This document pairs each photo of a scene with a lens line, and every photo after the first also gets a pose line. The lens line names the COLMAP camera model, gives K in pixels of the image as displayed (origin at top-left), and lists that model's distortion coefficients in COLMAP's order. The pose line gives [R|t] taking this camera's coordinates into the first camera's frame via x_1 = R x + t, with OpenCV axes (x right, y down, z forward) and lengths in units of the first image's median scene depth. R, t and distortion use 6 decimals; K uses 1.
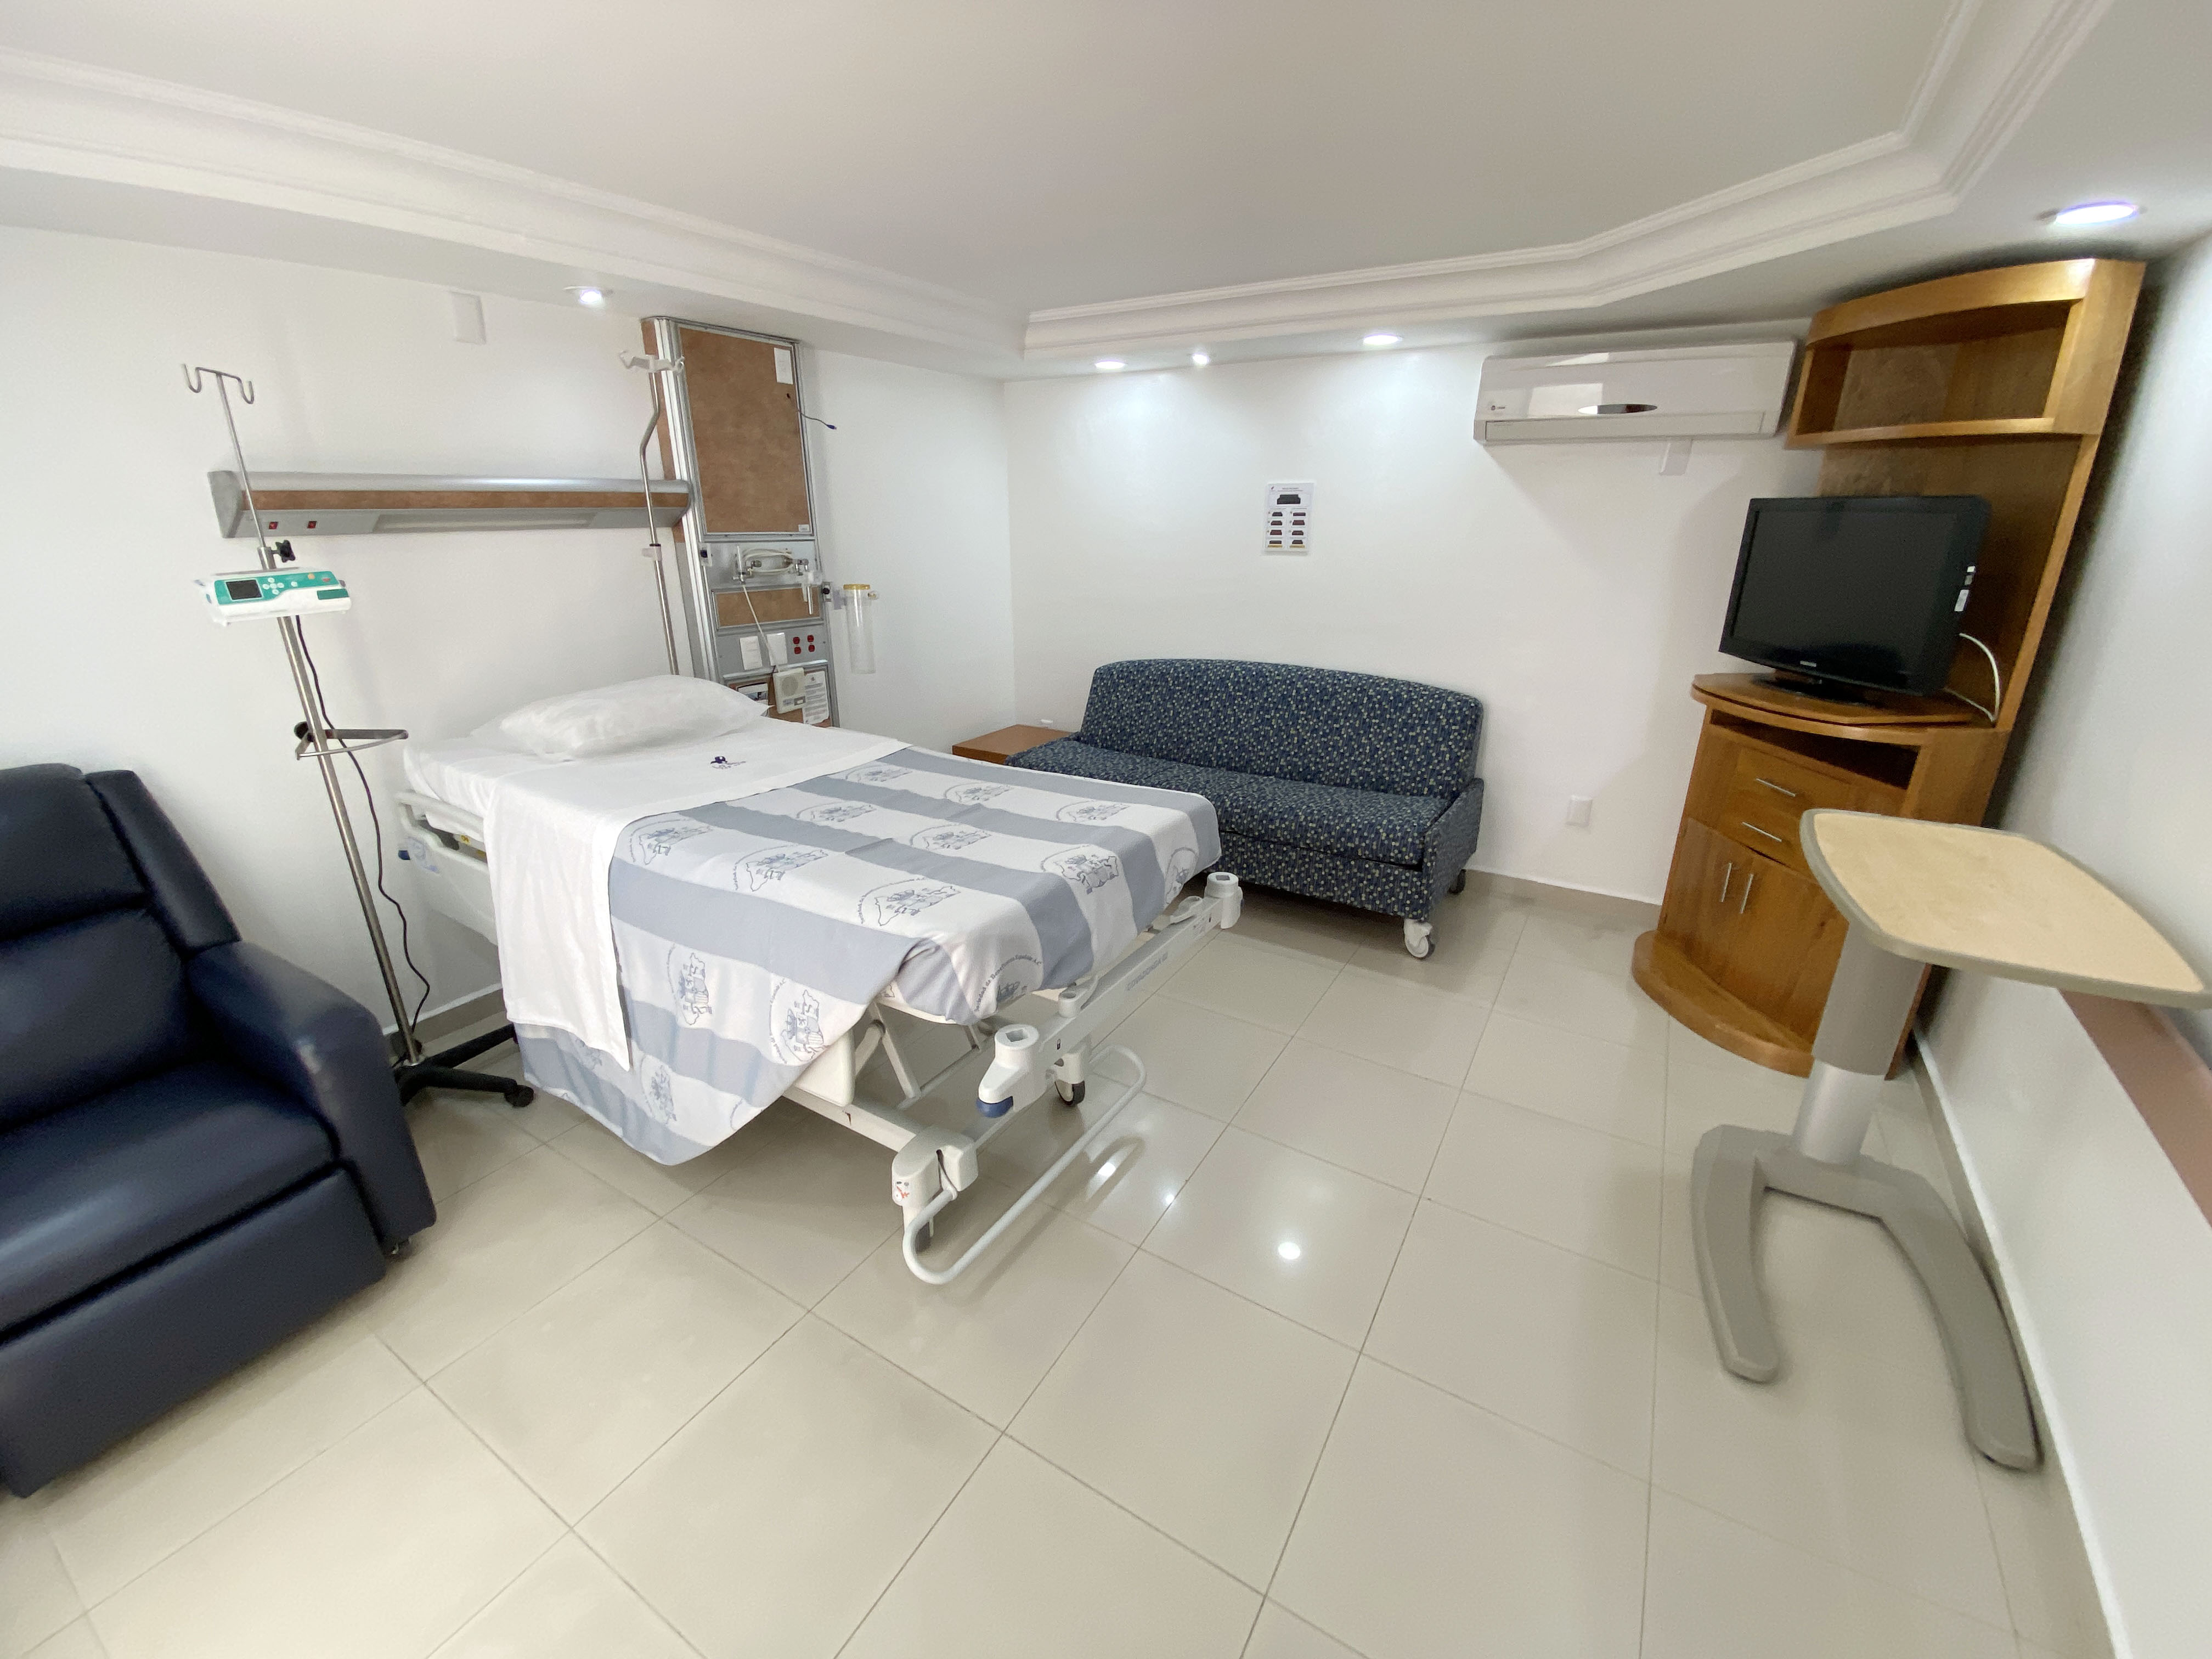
lens RADIAL K [[907.3, 0, 1106.0], [0, 907.3, 829.5], [0, 0, 1]] dist [0.024997, -0.000013]
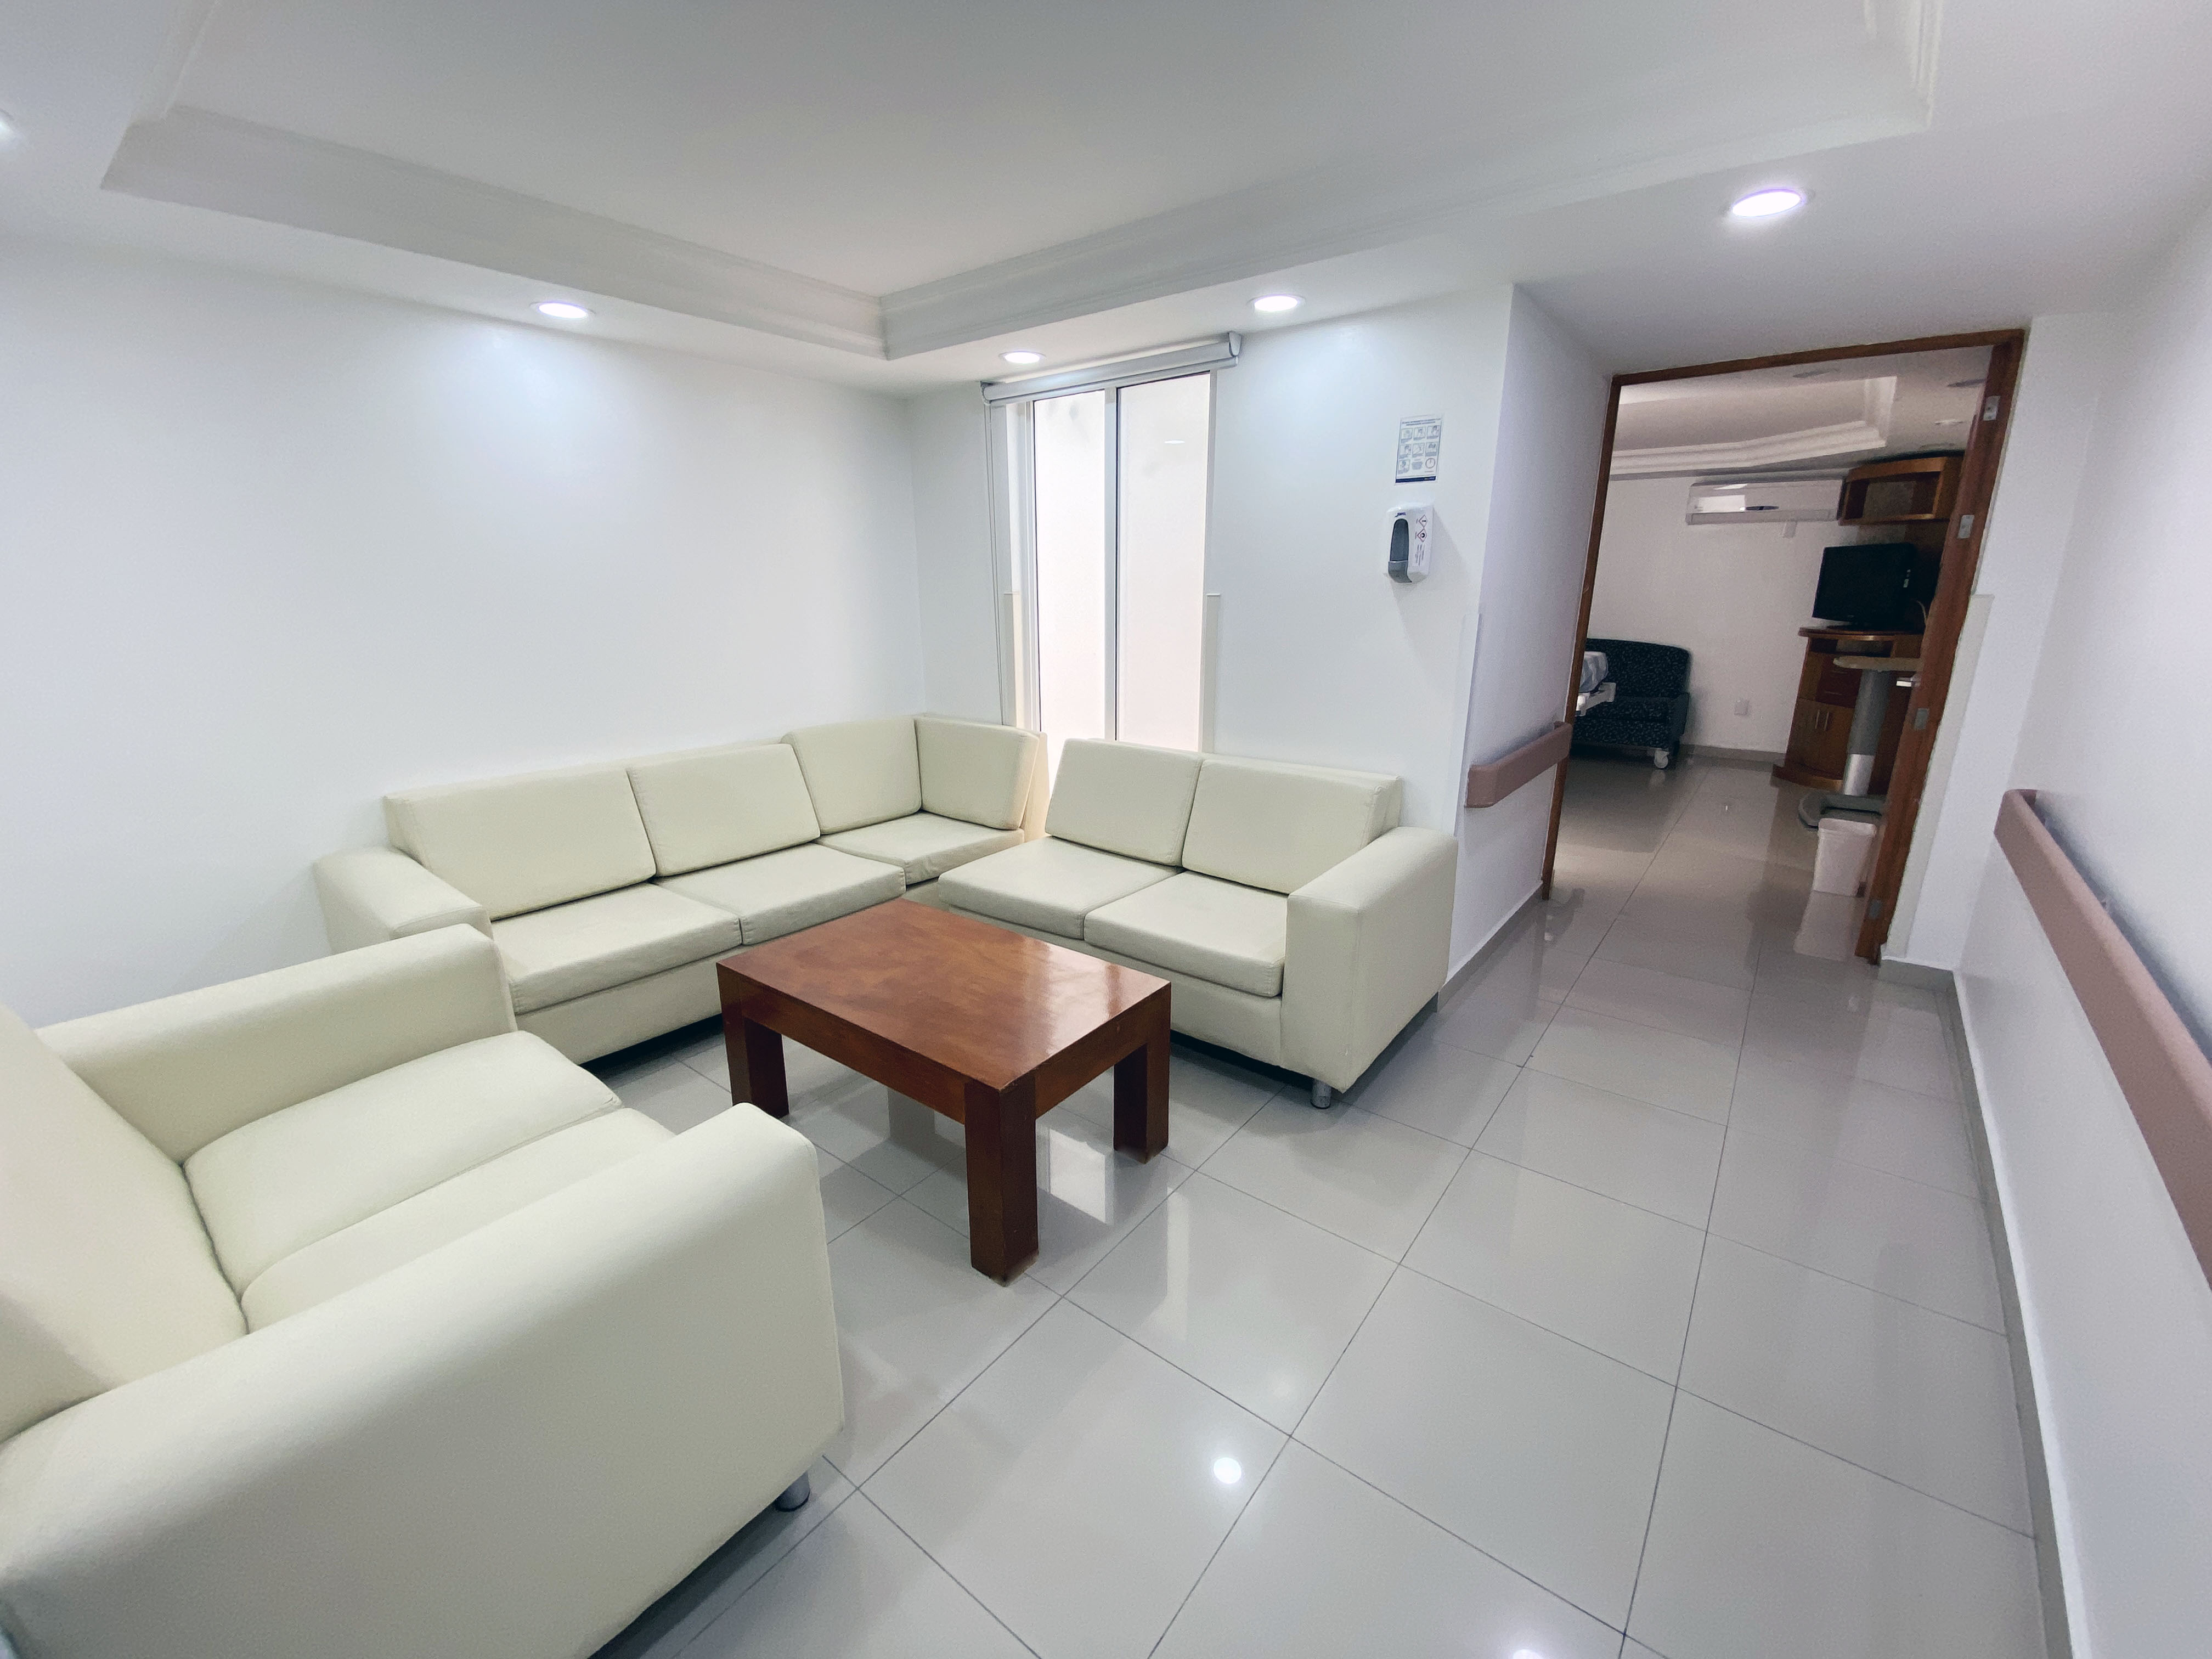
lens RADIAL K [[889.3, 0, 1106.0], [0, 889.3, 829.5], [0, 0, 1]] dist [-0.001588, -0.000052]
pose [[0.994947, 0.028274, -0.096339, -0.780768], [-0.037000, 0.995252, -0.090026, 0.562718], [0.093336, 0.093136, 0.991269, -1.192825]]
